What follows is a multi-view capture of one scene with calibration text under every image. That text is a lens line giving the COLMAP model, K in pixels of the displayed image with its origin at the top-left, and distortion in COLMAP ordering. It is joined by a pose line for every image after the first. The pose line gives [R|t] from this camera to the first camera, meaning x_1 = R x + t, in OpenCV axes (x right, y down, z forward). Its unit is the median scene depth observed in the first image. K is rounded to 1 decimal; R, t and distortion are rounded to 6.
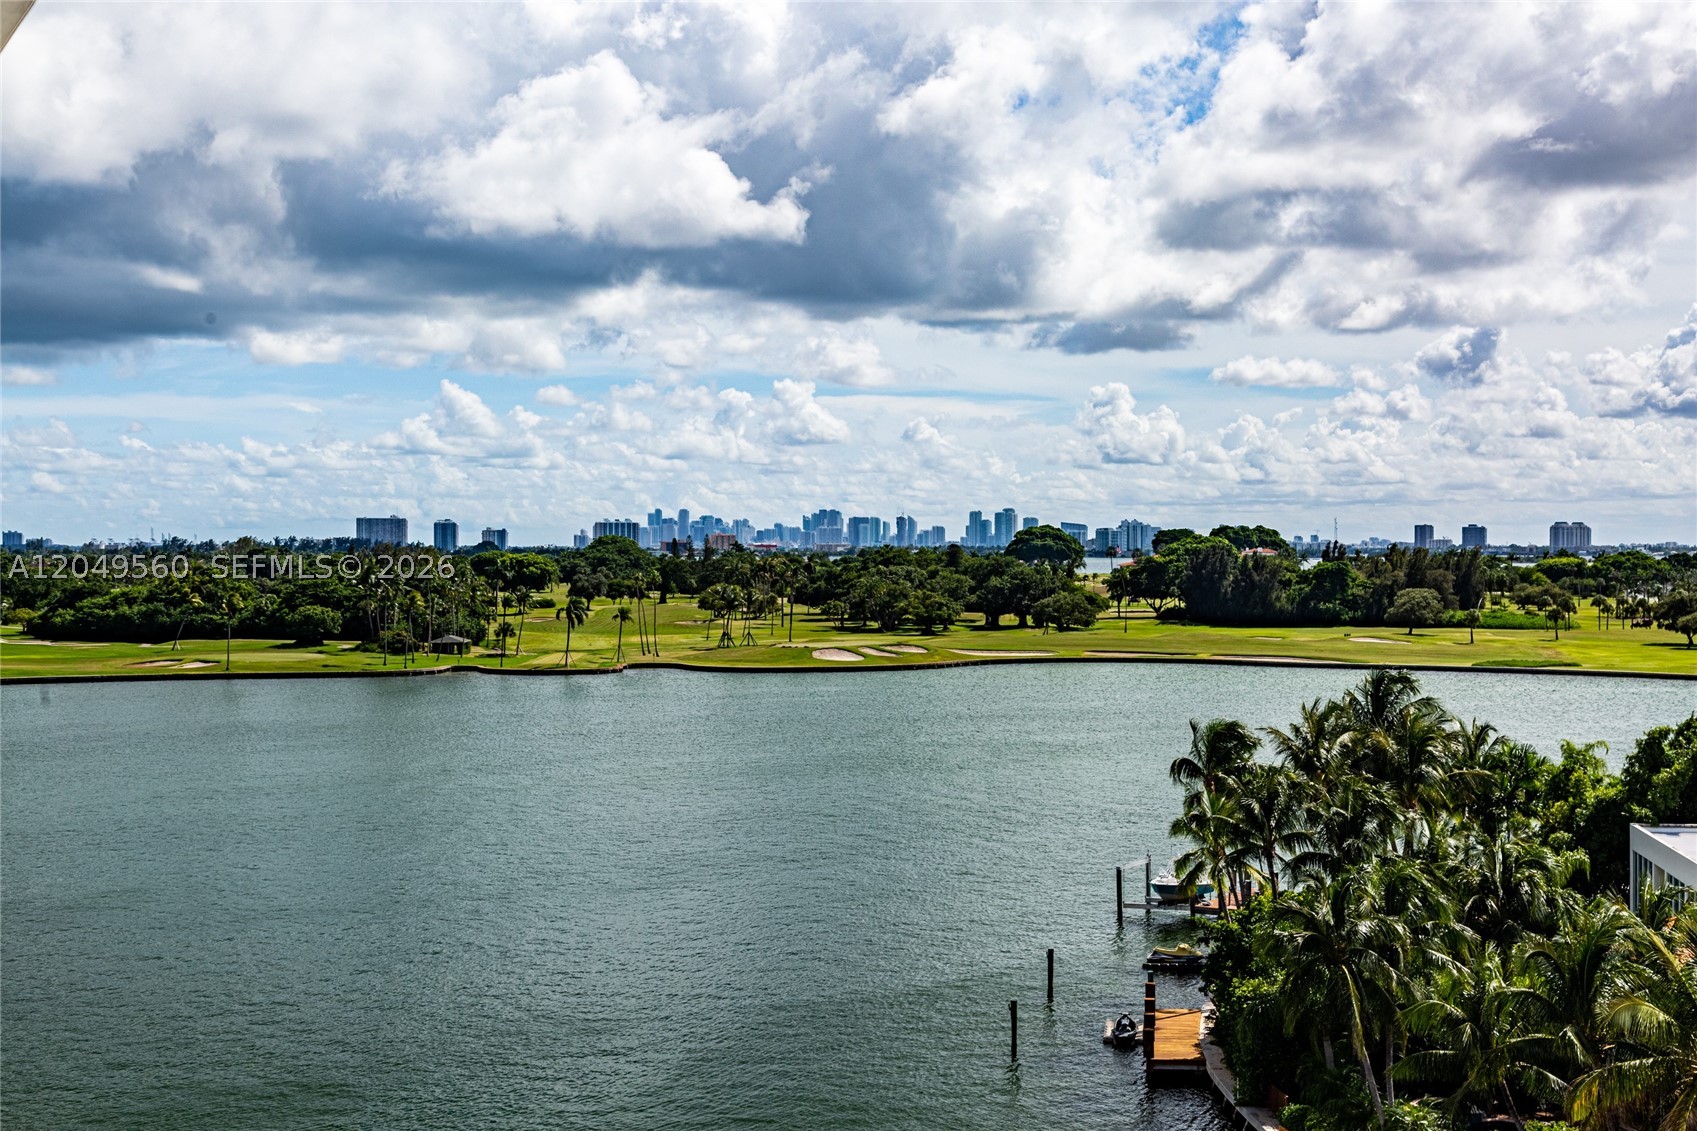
lens RADIAL K [[2456.4, 0, 848.5], [0, 2456.4, 565.5], [0, 0, 1]] dist [0.014138, -0.016245]
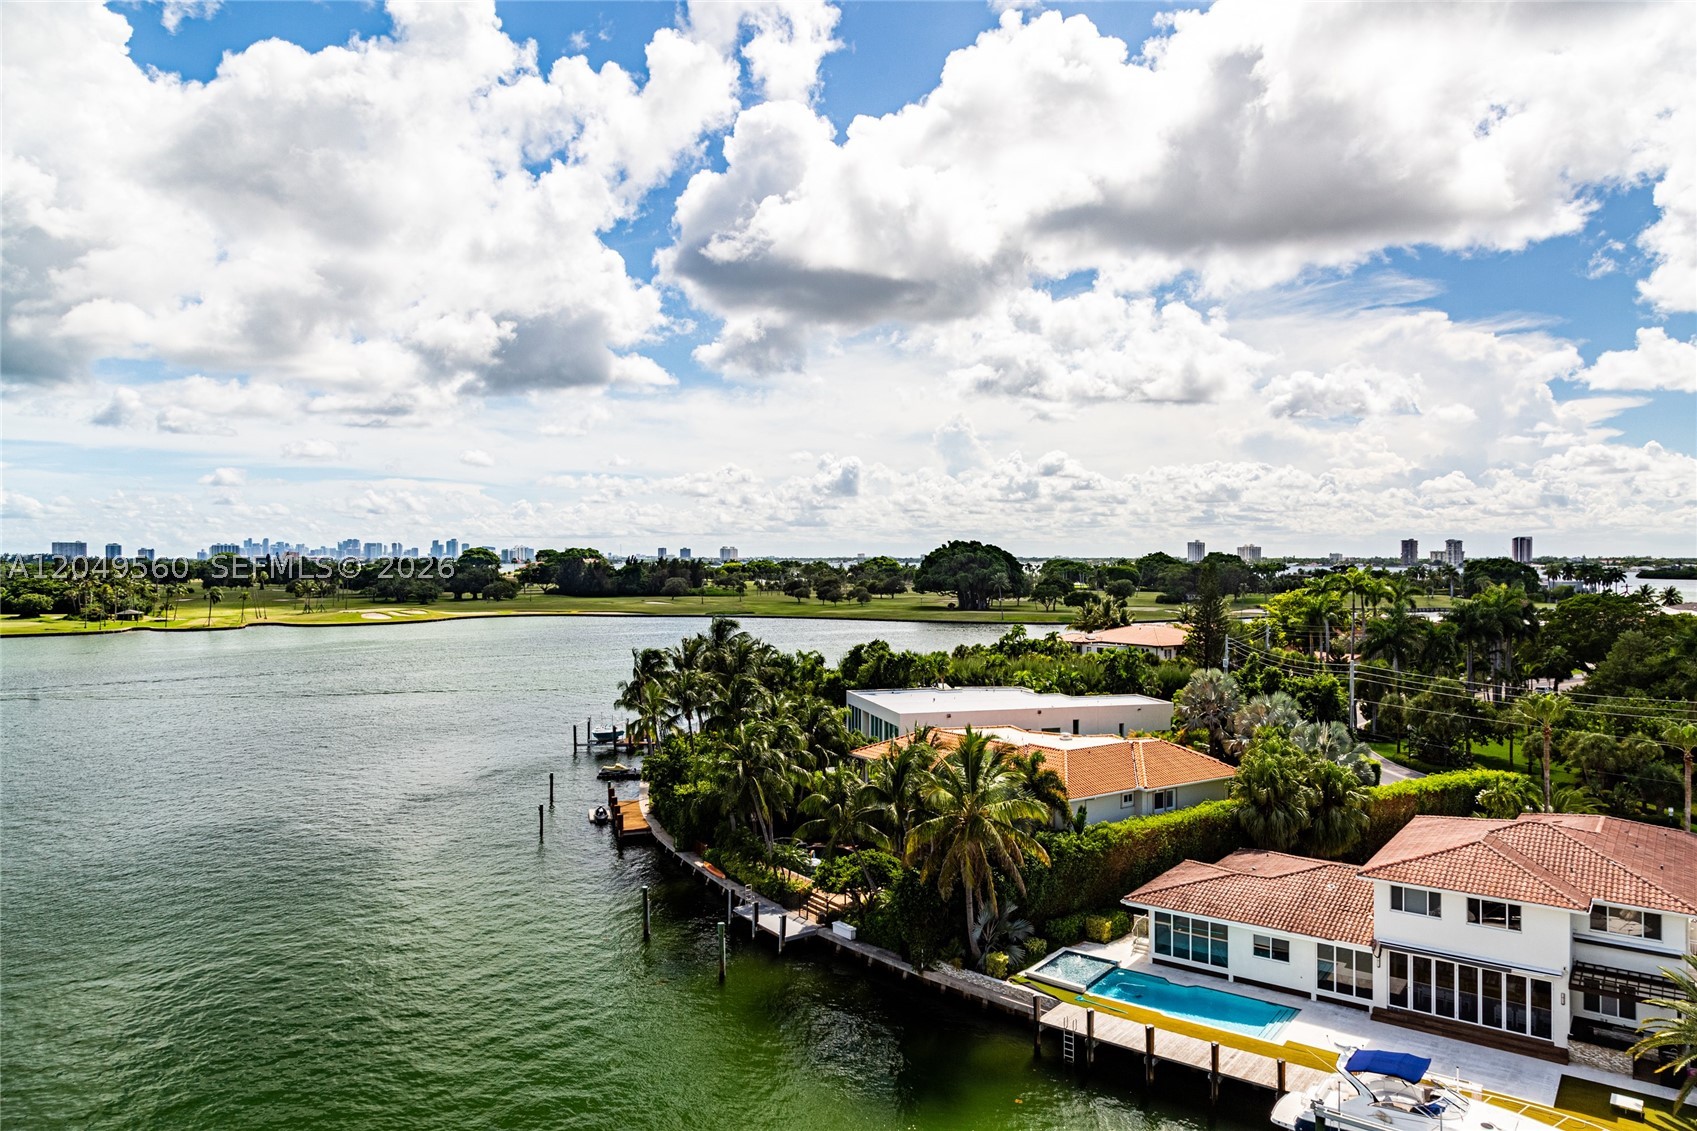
lens RADIAL K [[1125.6, 0, 848.5], [0, 1125.6, 565.5], [0, 0, 1]] dist [0.006034, -0.000195]
pose [[0.909109, -0.004467, 0.416534, -0.056733], [0.005199, 0.999986, -0.000622, 0.000486], [-0.416526, 0.002731, 0.909120, 0.110204]]
